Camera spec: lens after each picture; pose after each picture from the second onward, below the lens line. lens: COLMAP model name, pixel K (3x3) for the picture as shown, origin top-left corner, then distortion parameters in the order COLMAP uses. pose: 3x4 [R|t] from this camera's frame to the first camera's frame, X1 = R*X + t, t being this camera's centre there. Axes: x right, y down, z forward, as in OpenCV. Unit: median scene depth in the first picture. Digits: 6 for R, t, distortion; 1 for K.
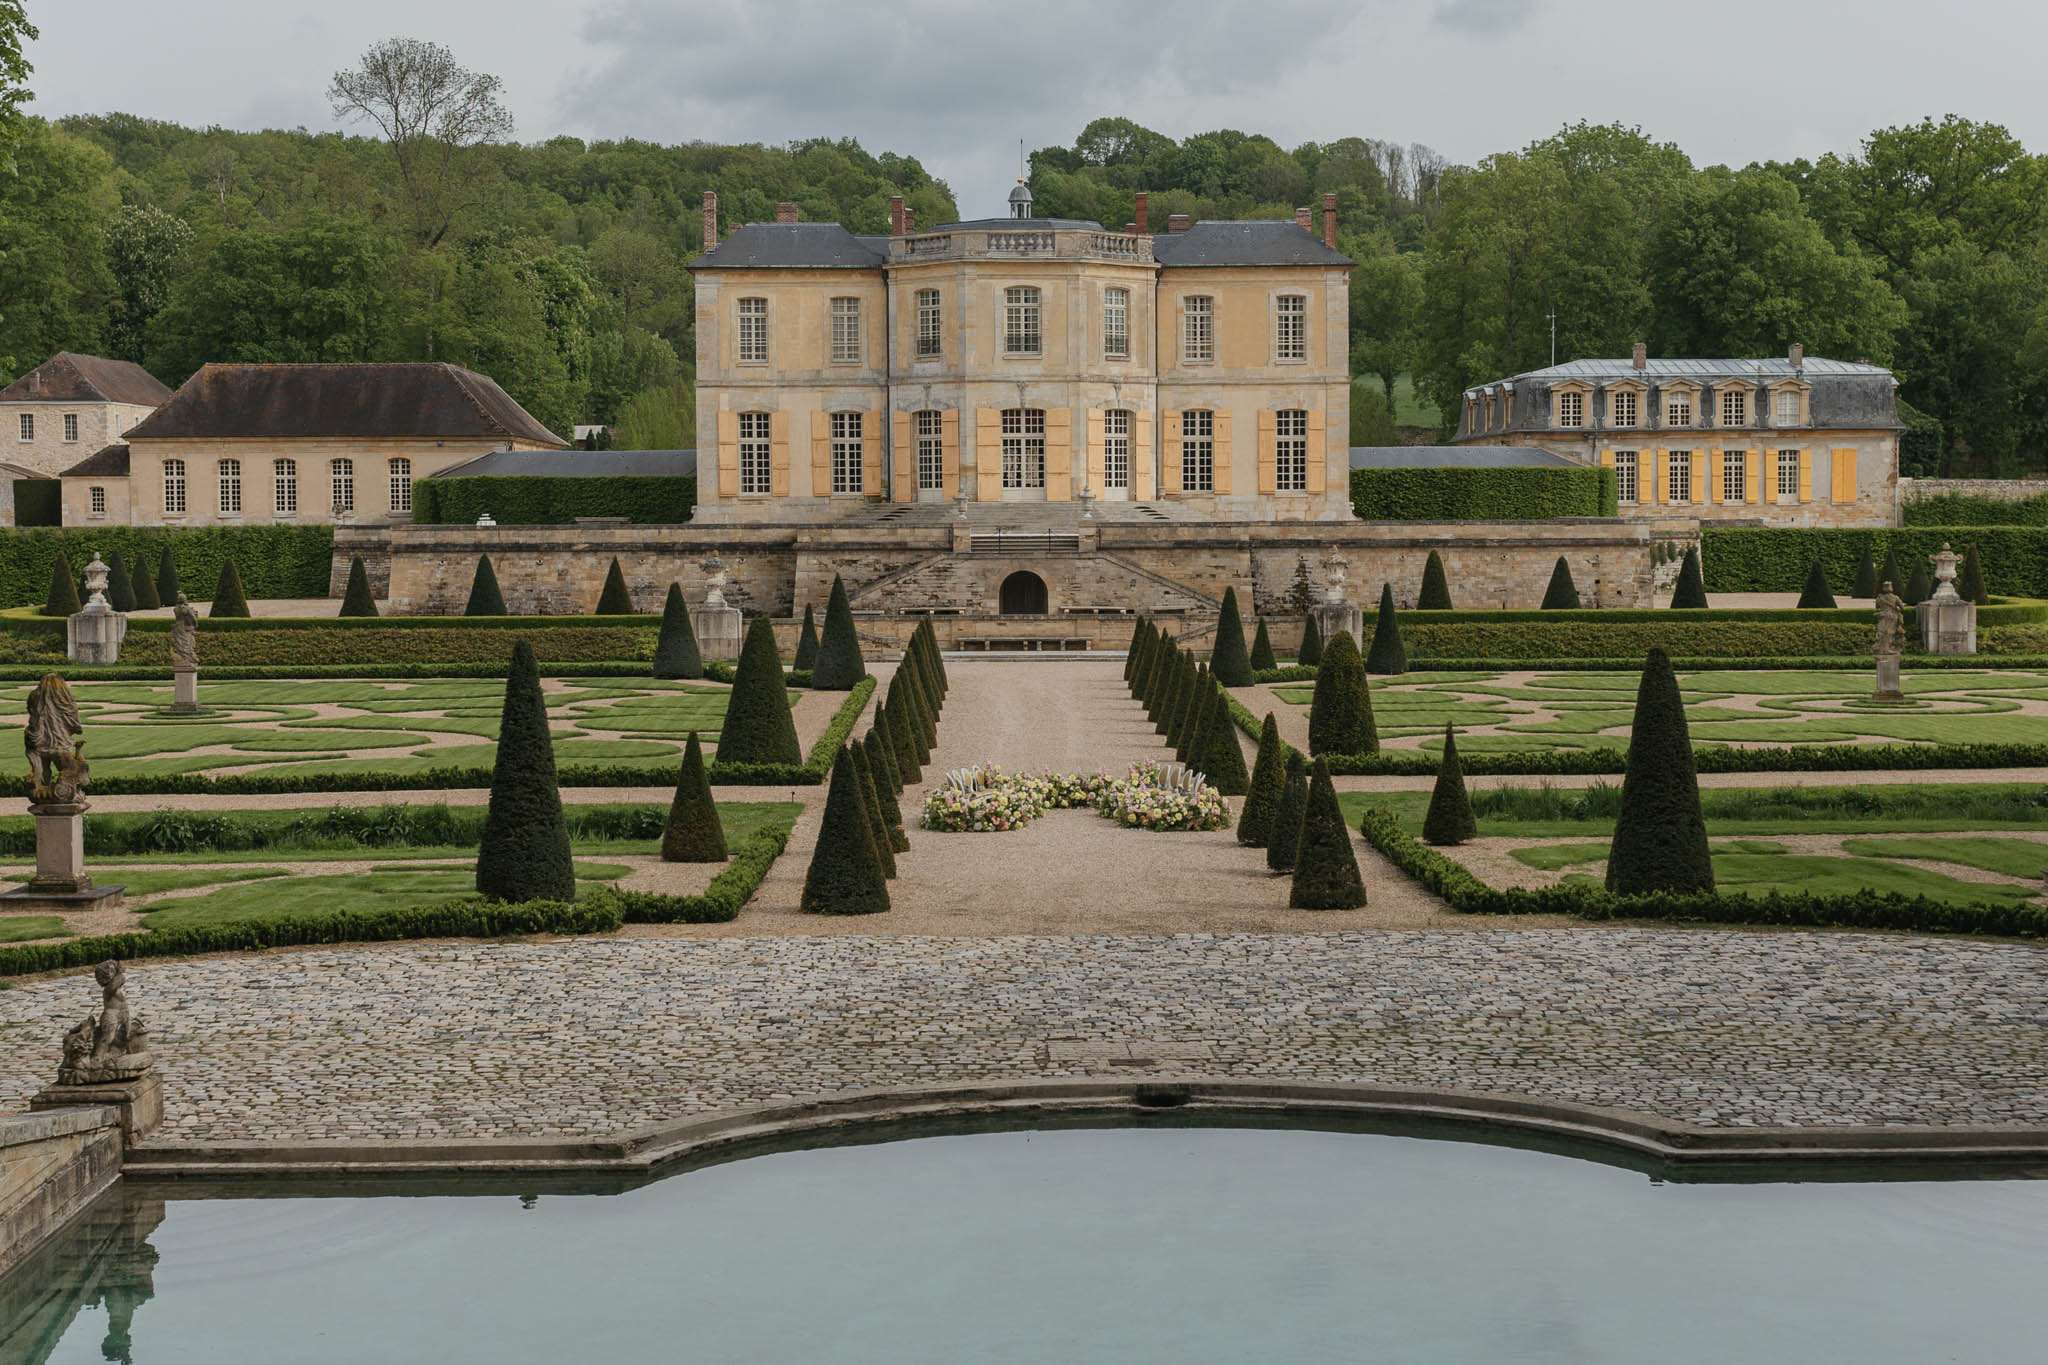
lens RADIAL K [[6415.7, 0, 1024.0], [0, 6415.7, 682.5], [0, 0, 1]] dist [-0.007879, 0.523757]
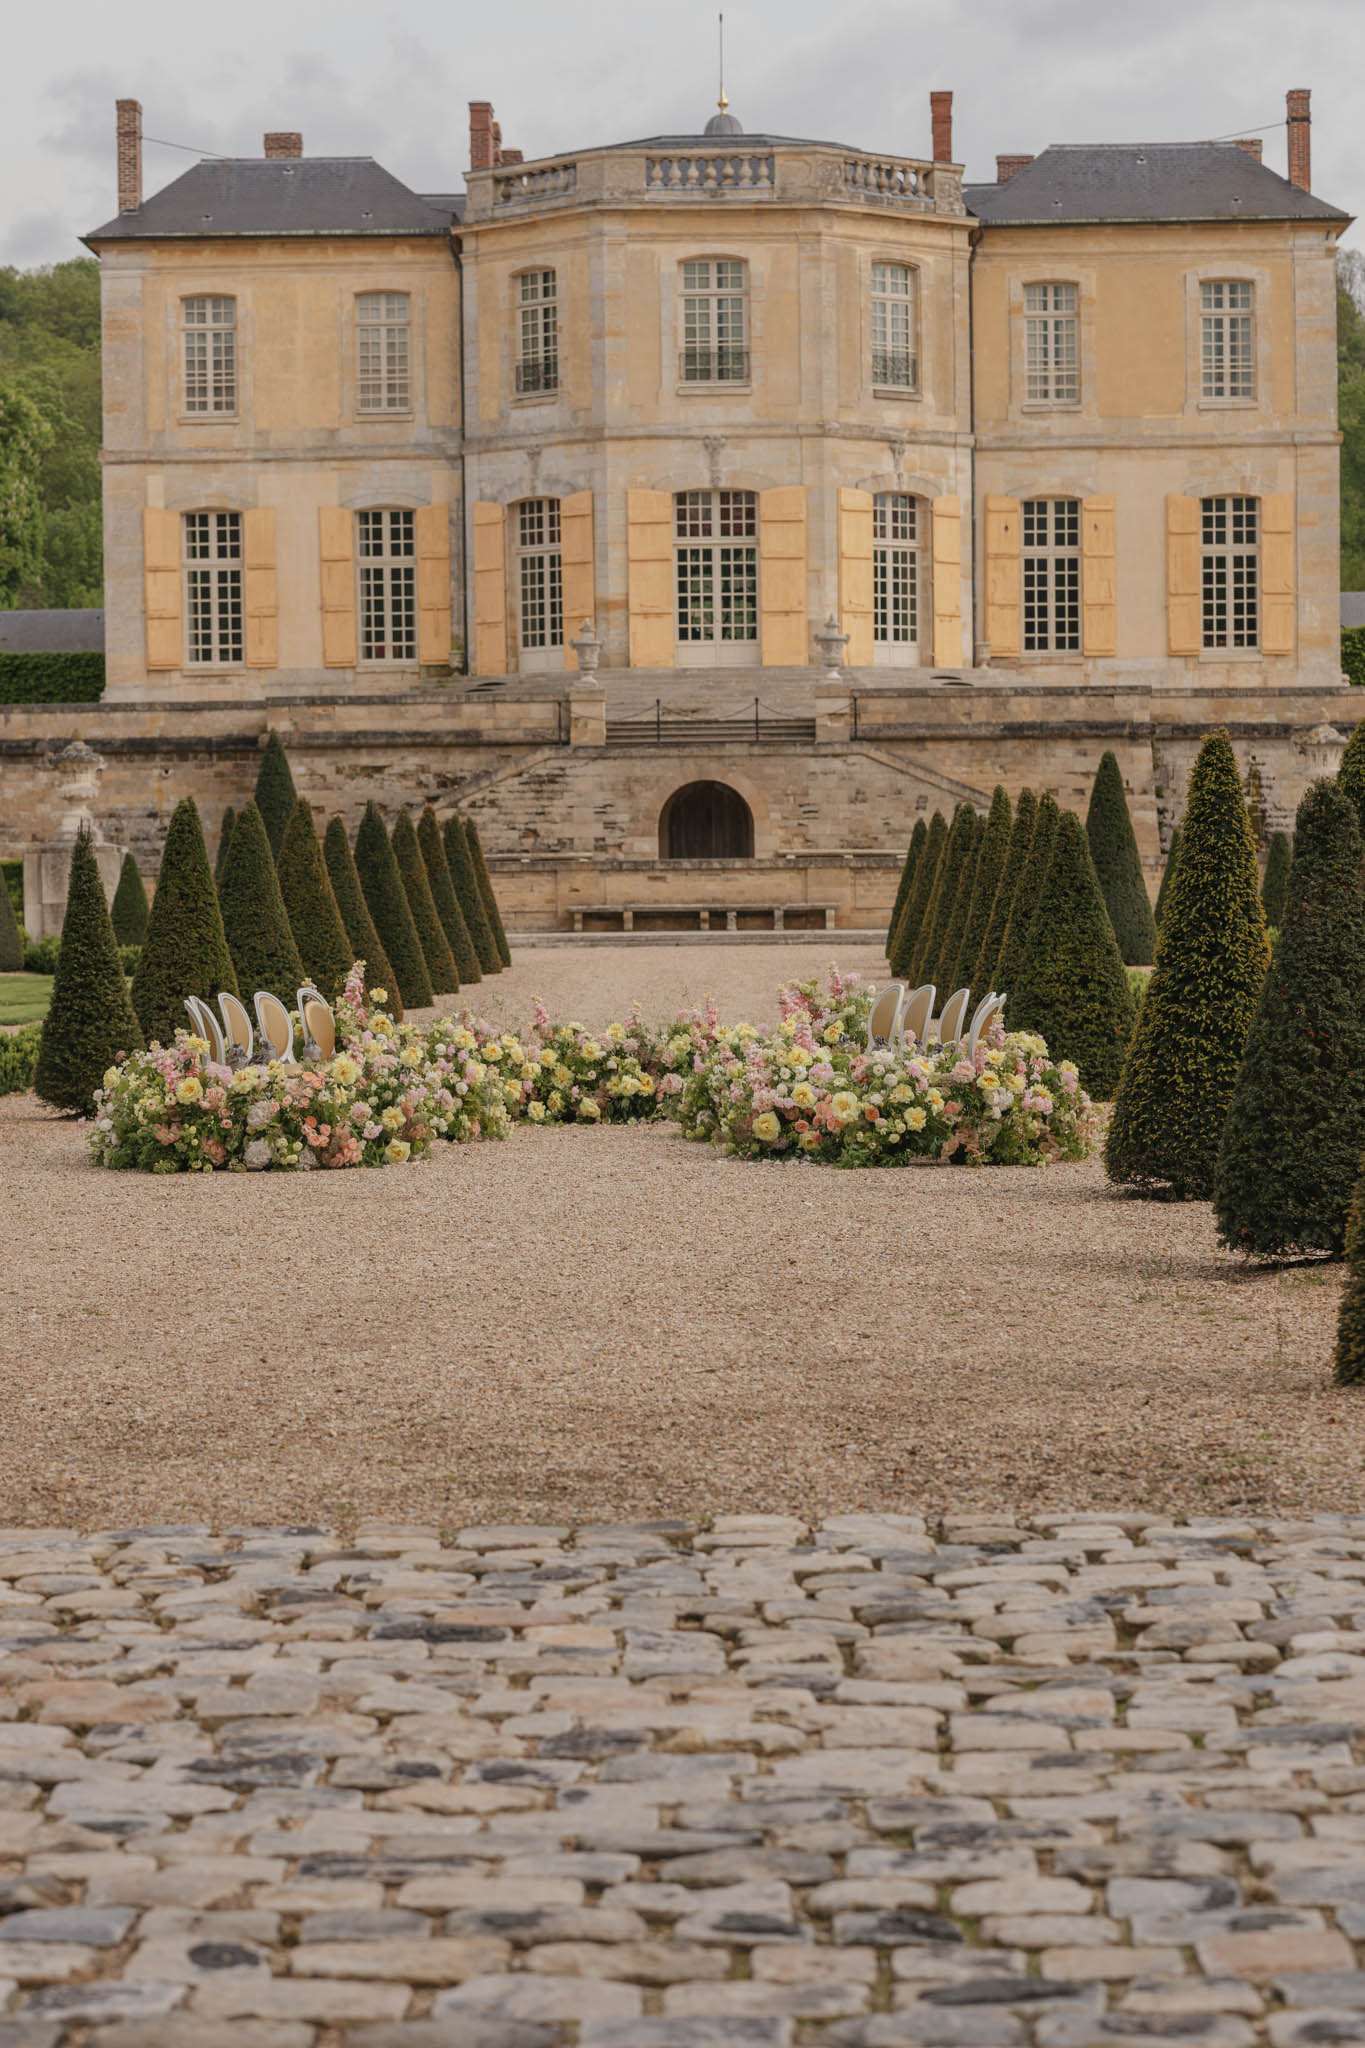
lens RADIAL K [[6415.7, 0, 682.5], [0, 6415.7, 1024.0], [0, 0, 1]] dist [-0.007879, 0.523757]
pose [[0.999225, -0.006422, -0.038827, 0.017026], [0.005123, 0.999427, -0.033447, 0.018162], [0.039019, 0.033222, 0.998686, 0.474626]]
